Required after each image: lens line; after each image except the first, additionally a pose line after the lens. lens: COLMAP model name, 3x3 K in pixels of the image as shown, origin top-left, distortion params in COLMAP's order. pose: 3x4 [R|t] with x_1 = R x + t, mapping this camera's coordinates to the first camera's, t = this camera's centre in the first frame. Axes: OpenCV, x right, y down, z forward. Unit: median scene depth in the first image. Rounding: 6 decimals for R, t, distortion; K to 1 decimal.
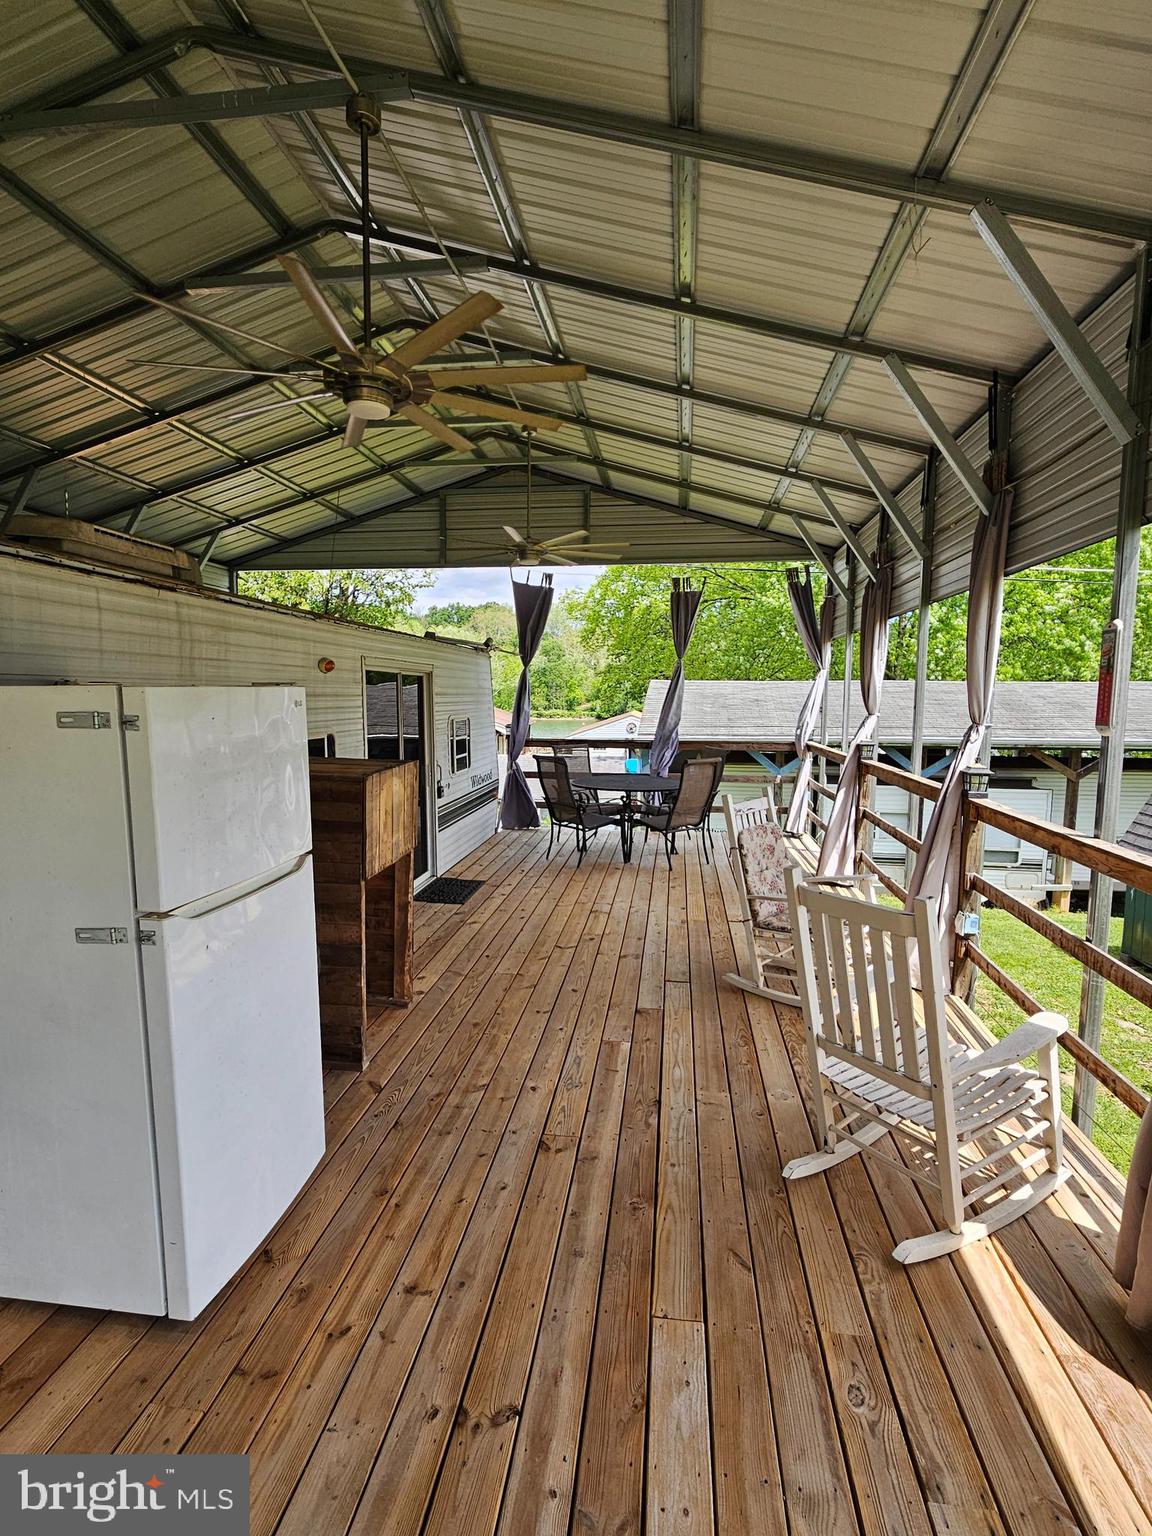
lens RADIAL K [[747.6, 0, 563.3], [0, 747.6, 777.7], [0, 0, 1]] dist [-0.005084, 0.002220]
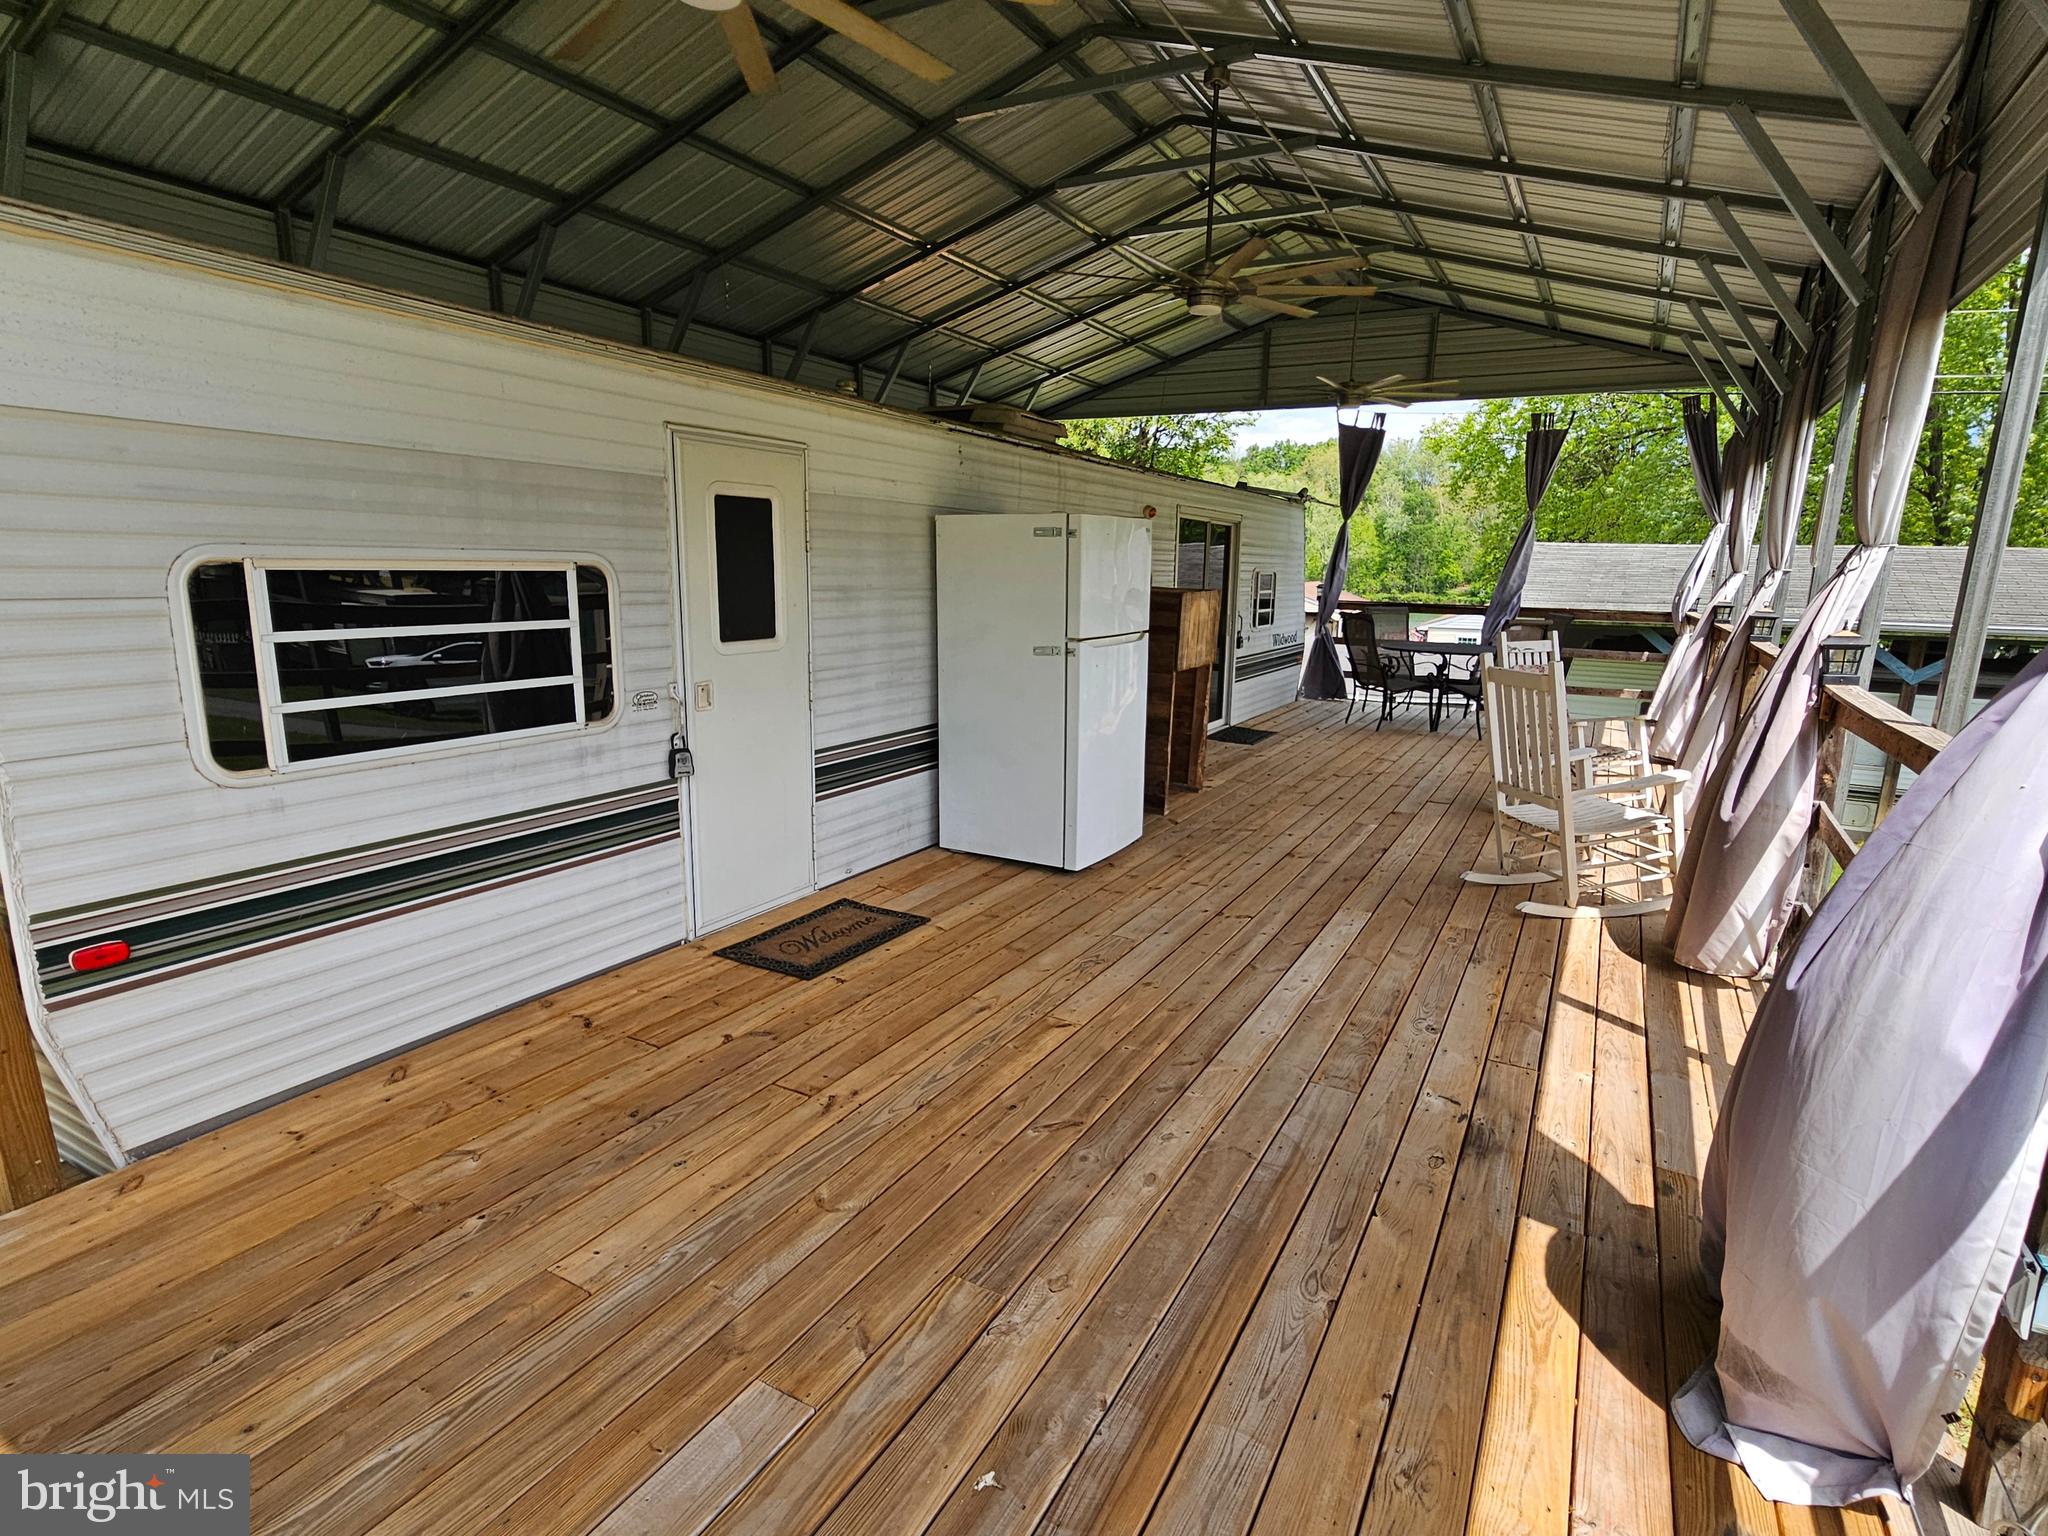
lens RADIAL K [[996.8, 0, 1043.6], [0, 996.8, 770.5], [0, 0, 1]] dist [-0.005084, 0.002220]
pose [[0.933644, 0.089228, -0.346911, 0.062537], [-0.057835, 0.993322, 0.099837, 0.062133], [0.353503, -0.073148, 0.932569, -0.320634]]
